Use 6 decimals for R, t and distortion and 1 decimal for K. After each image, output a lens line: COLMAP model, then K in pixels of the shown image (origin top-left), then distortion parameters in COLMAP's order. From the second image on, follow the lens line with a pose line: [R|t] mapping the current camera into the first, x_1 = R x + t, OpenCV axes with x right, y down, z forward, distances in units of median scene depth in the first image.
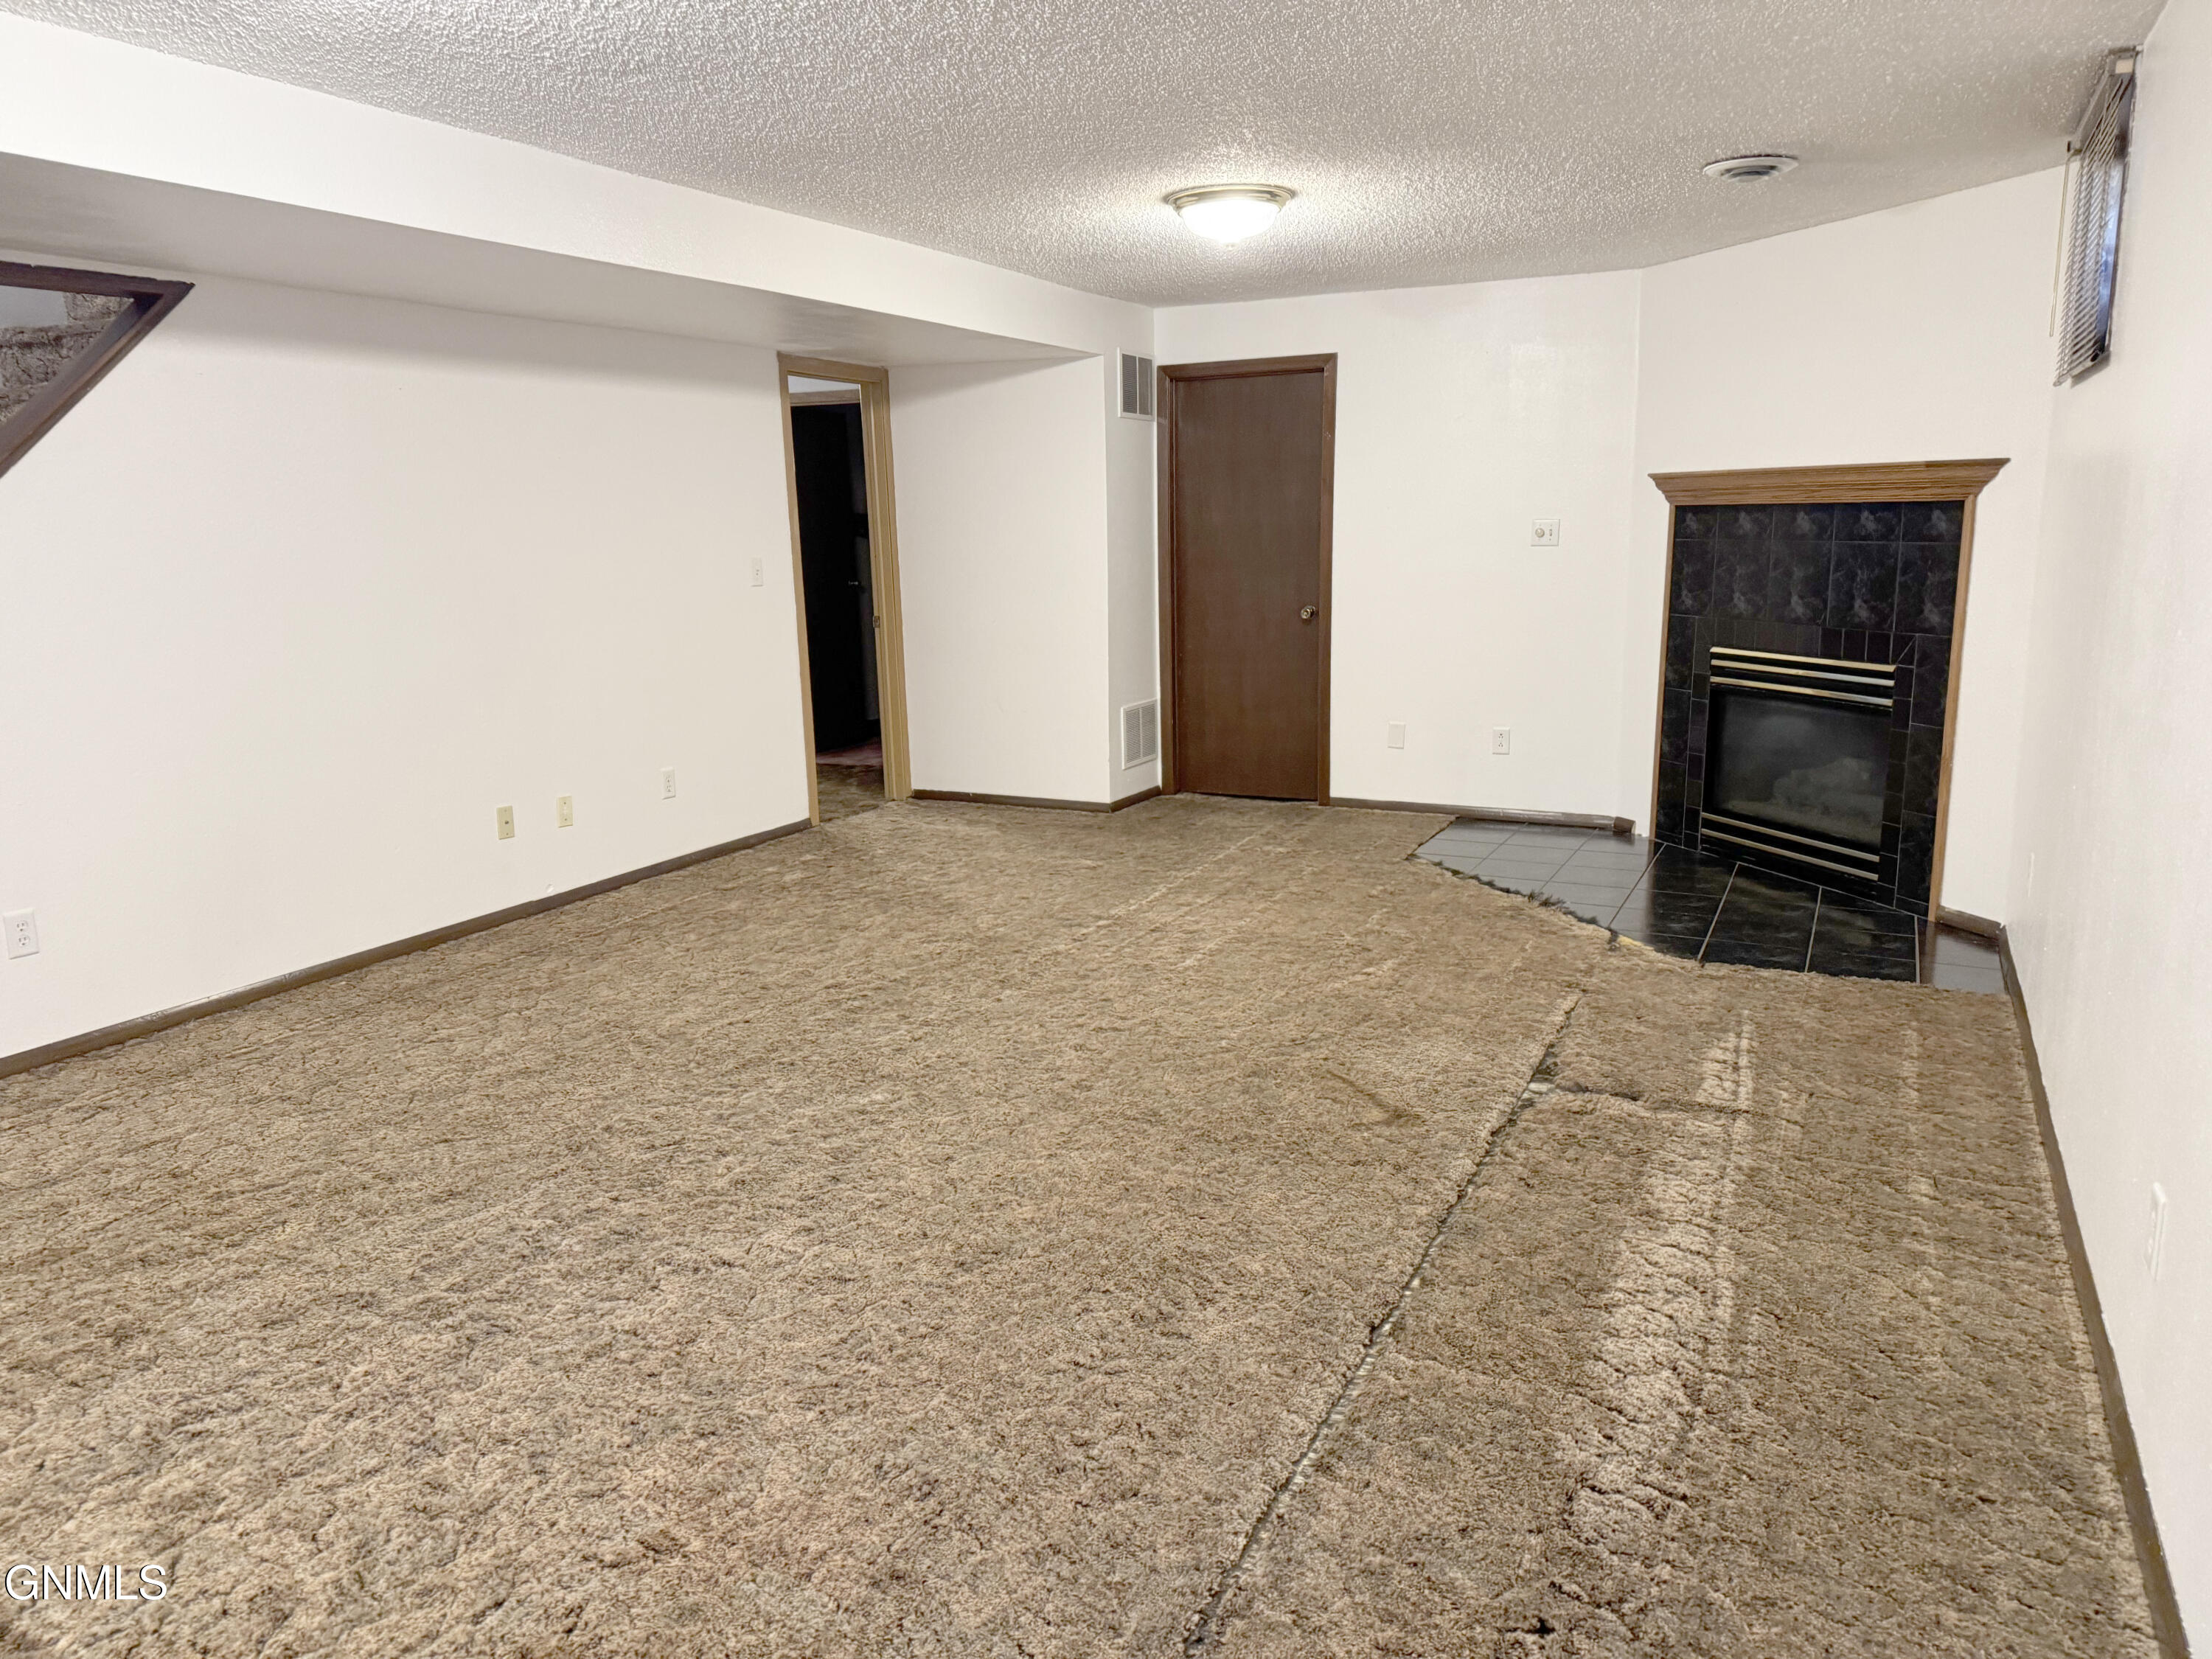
lens RADIAL K [[1522.3, 0, 1106.0], [0, 1522.3, 829.5], [0, 0, 1]] dist [0.106023, -0.150868]
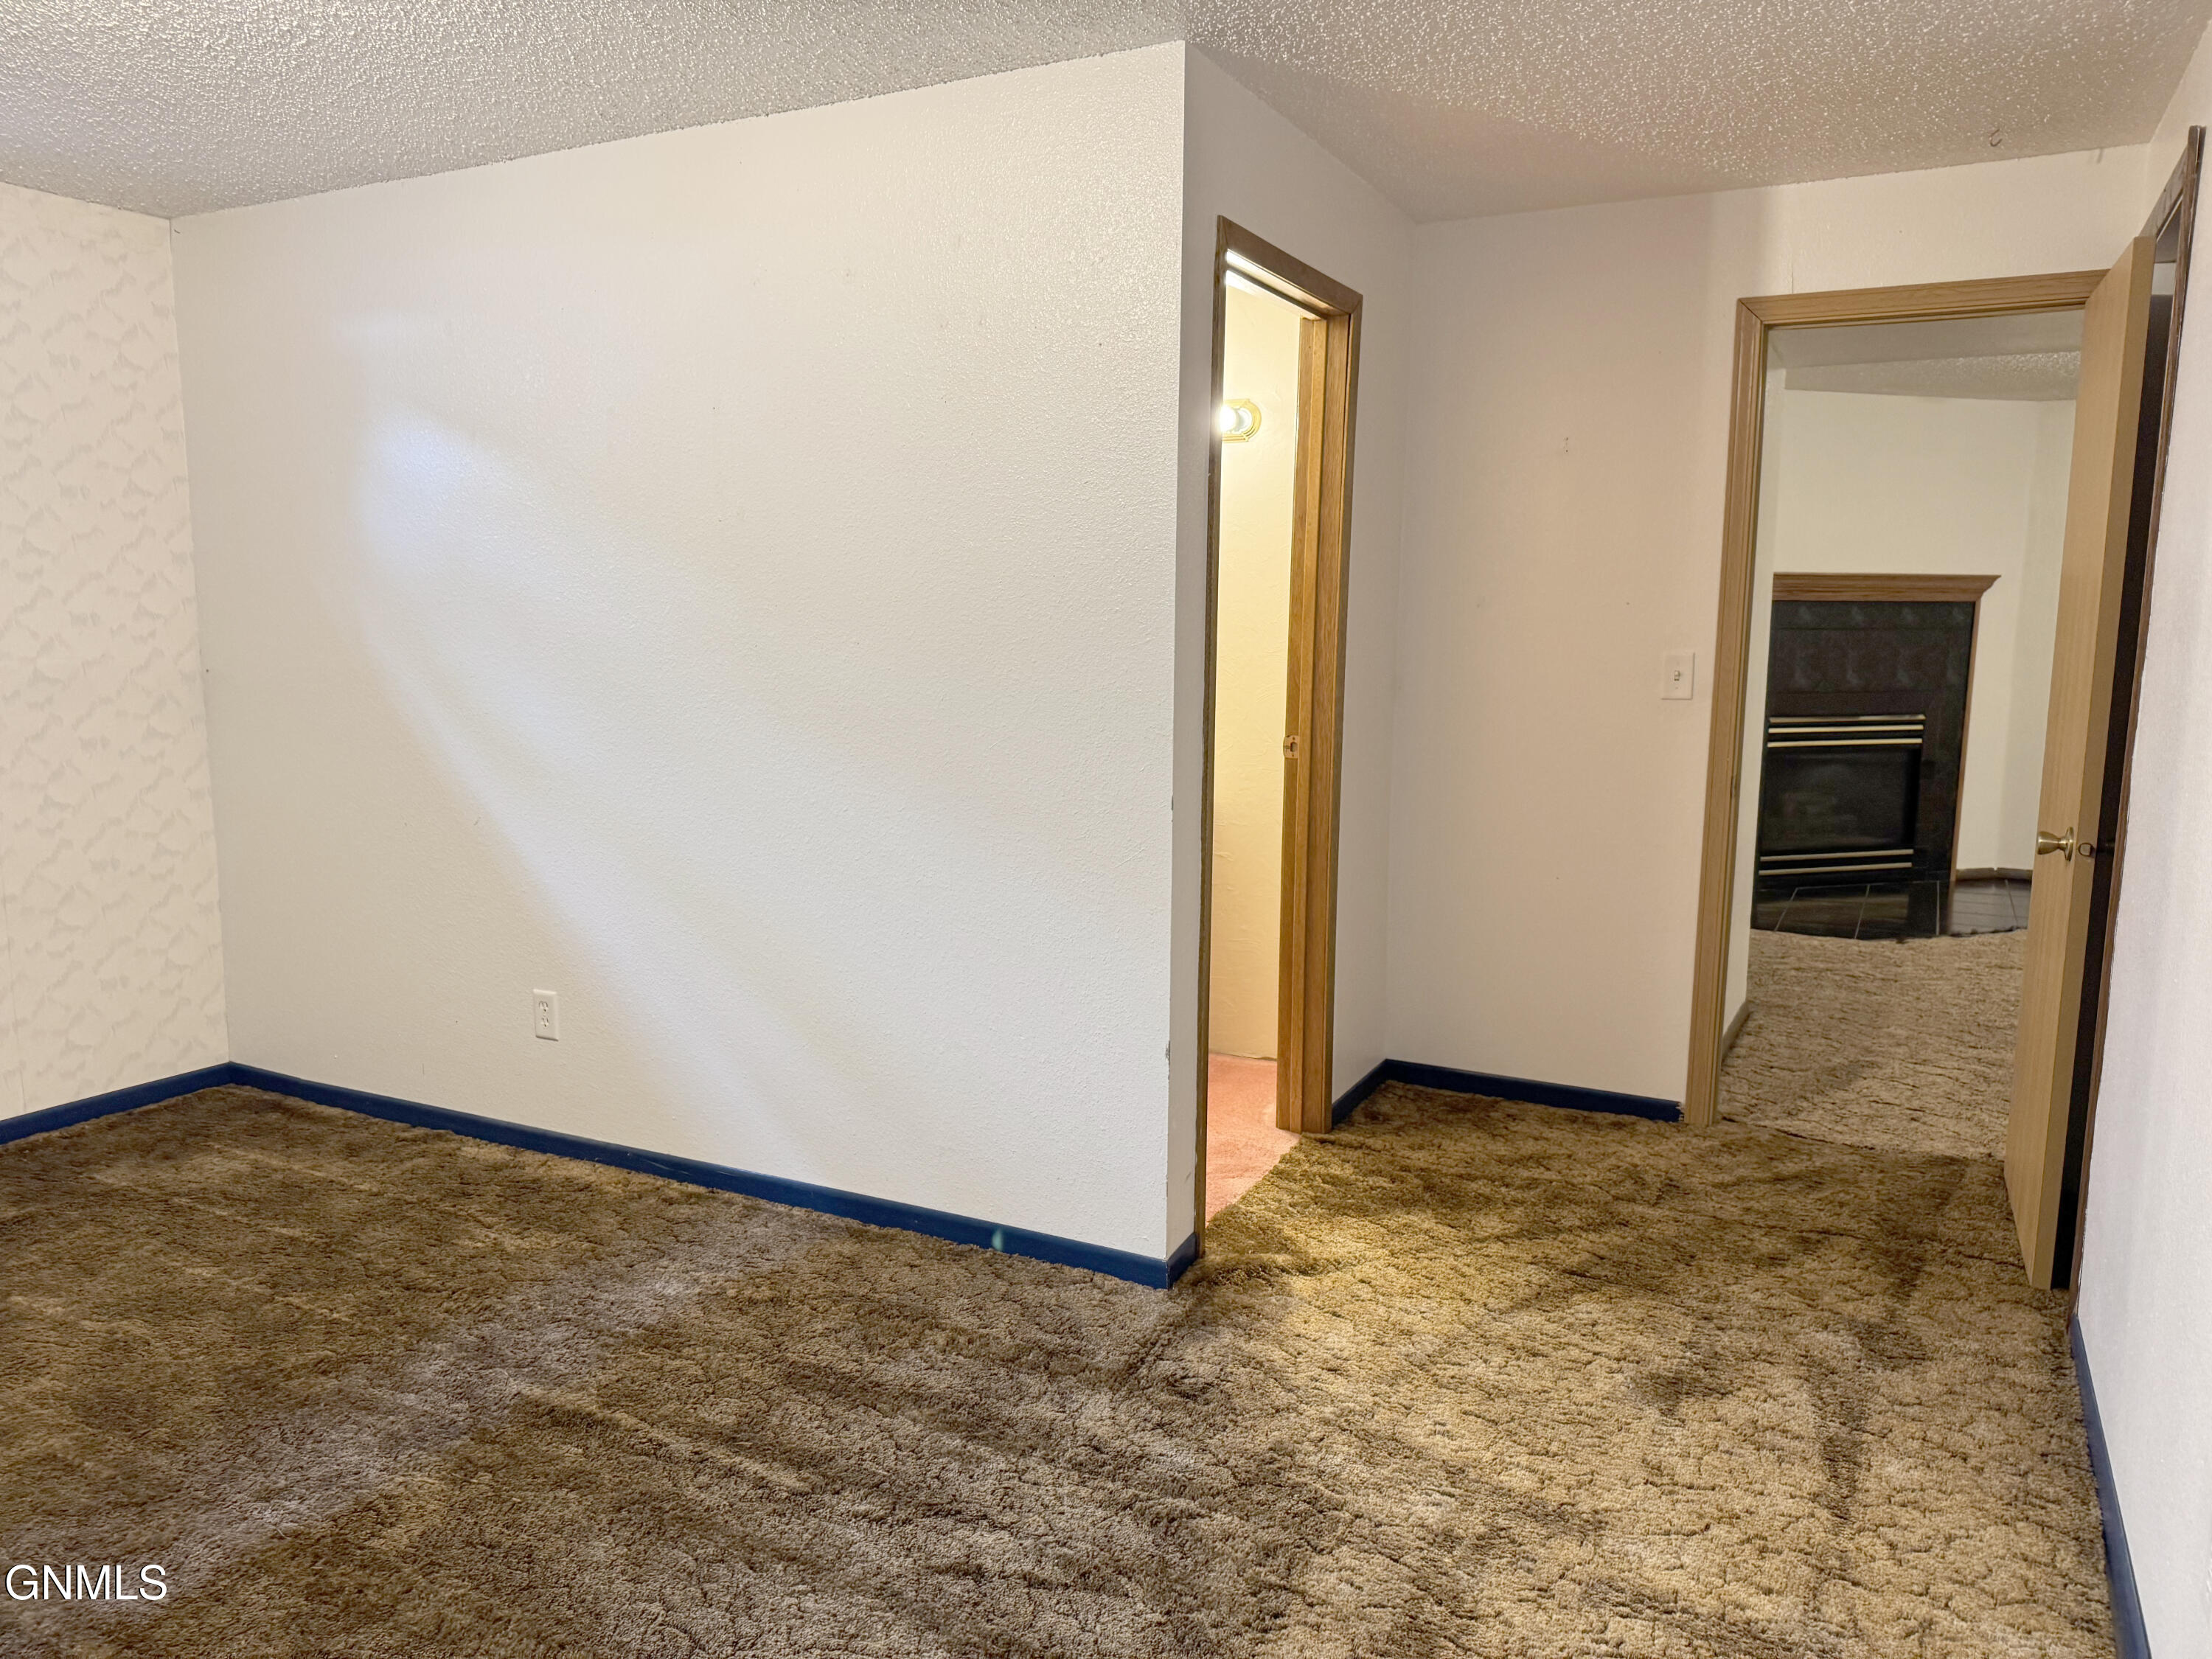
lens RADIAL K [[1522.3, 0, 1106.0], [0, 1522.3, 829.5], [0, 0, 1]] dist [0.106023, -0.150868]
pose [[0.019658, -0.130480, 0.991256, -0.954242], [0.189641, 0.973936, 0.124440, -0.328987], [-0.981657, 0.185536, 0.043890, 1.724713]]
